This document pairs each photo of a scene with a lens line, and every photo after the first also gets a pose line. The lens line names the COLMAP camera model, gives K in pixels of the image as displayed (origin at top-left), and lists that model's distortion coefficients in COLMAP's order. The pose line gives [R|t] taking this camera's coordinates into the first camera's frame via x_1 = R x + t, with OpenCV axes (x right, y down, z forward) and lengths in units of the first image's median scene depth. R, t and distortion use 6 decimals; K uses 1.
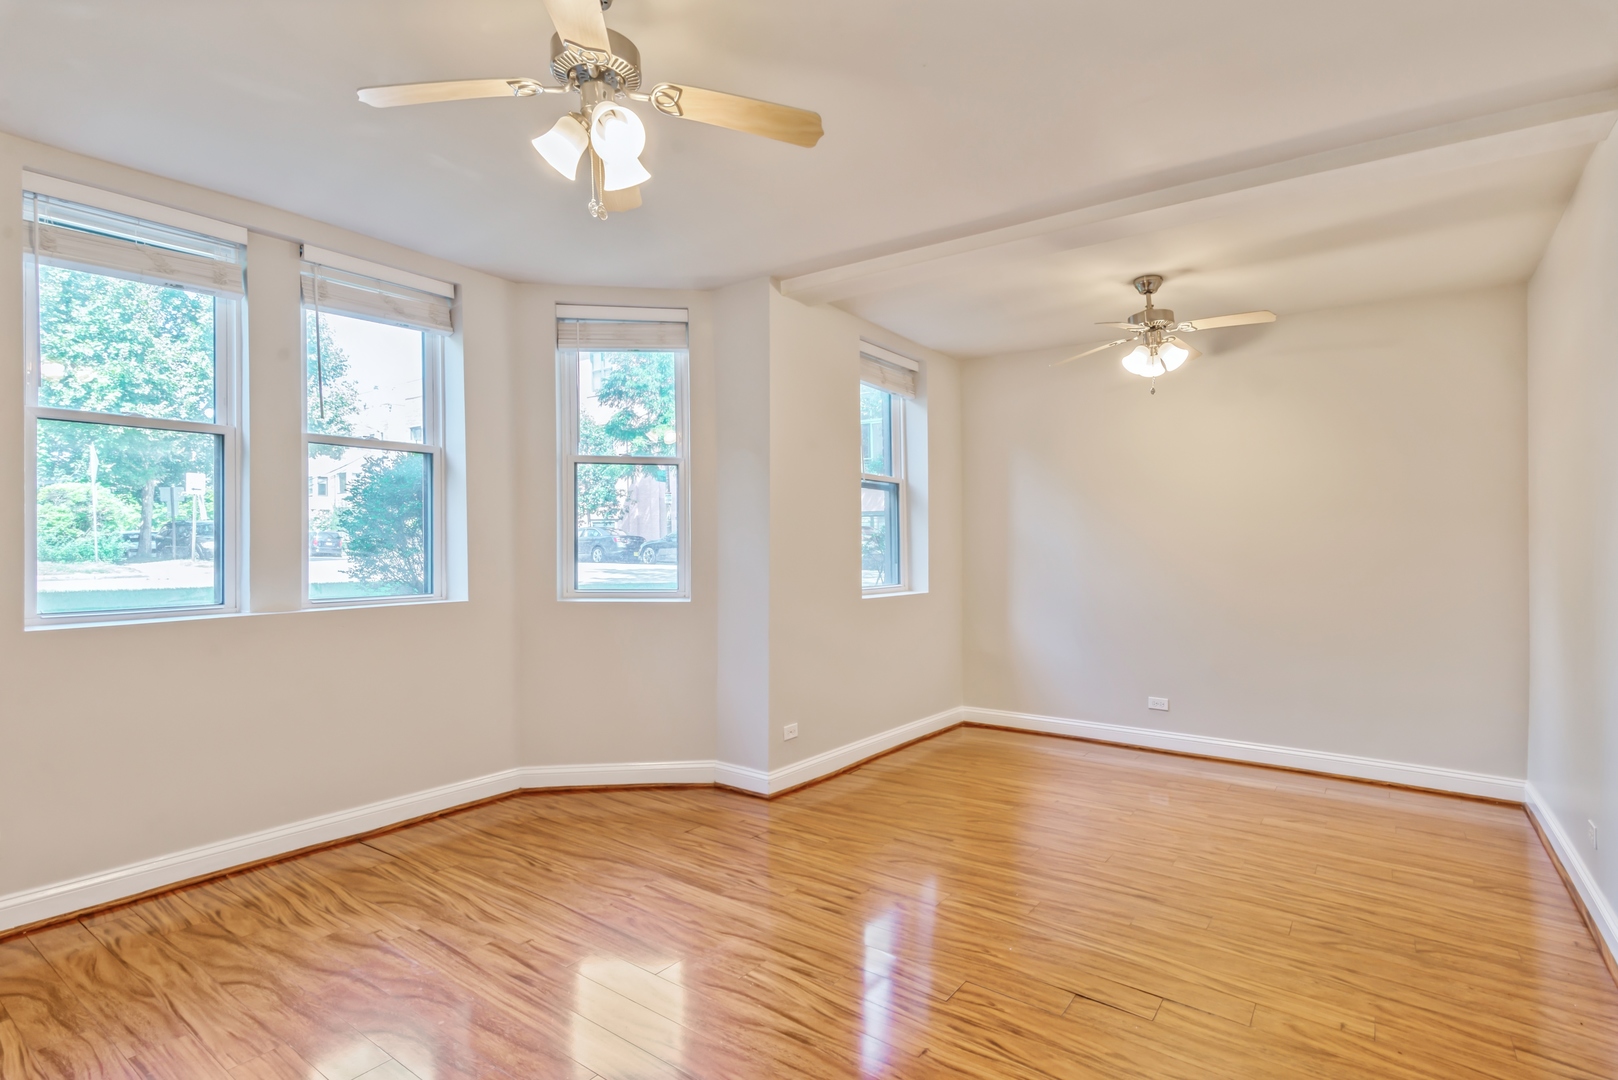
lens RADIAL K [[795.0, 0, 814.0], [0, 795.0, 553.8], [0, 0, 1]] dist [0.002109, 0.002834]
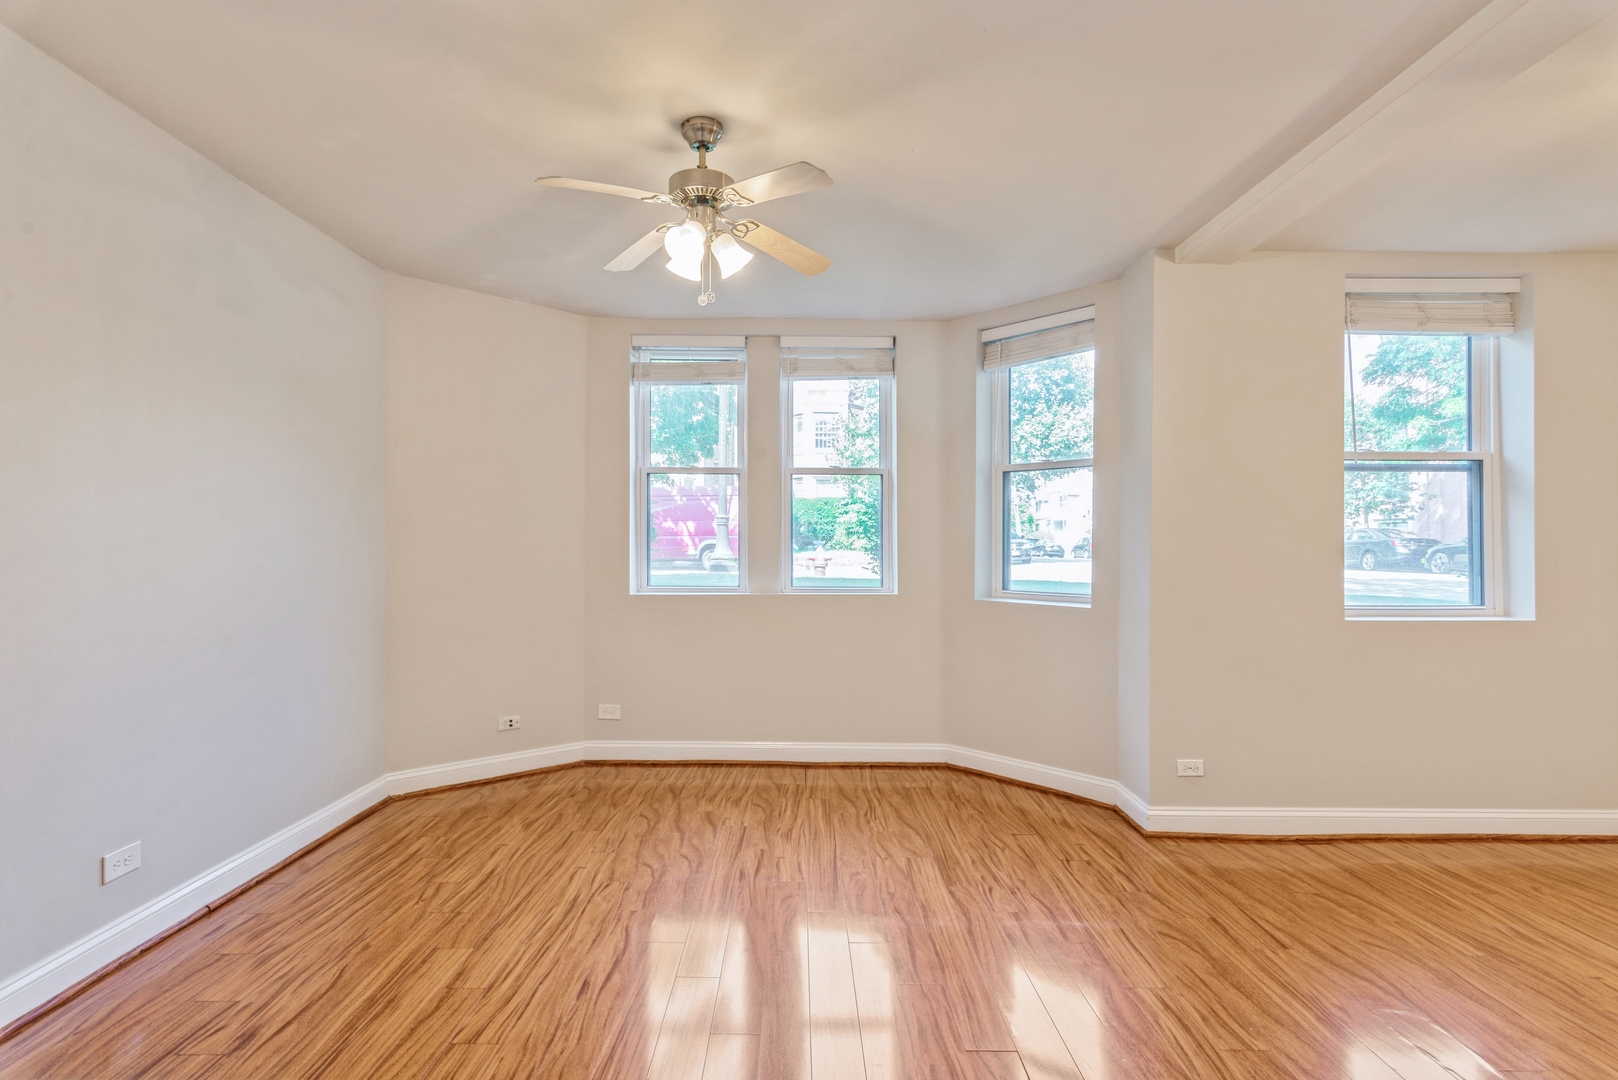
lens RADIAL K [[795.0, 0, 819.3], [0, 795.0, 528.5], [0, 0, 1]] dist [0.002109, 0.002834]
pose [[0.593312, -0.018334, -0.804764, 0.429418], [-0.012022, 0.999427, -0.031631, -0.000179], [0.804883, 0.028442, 0.592751, 0.169330]]
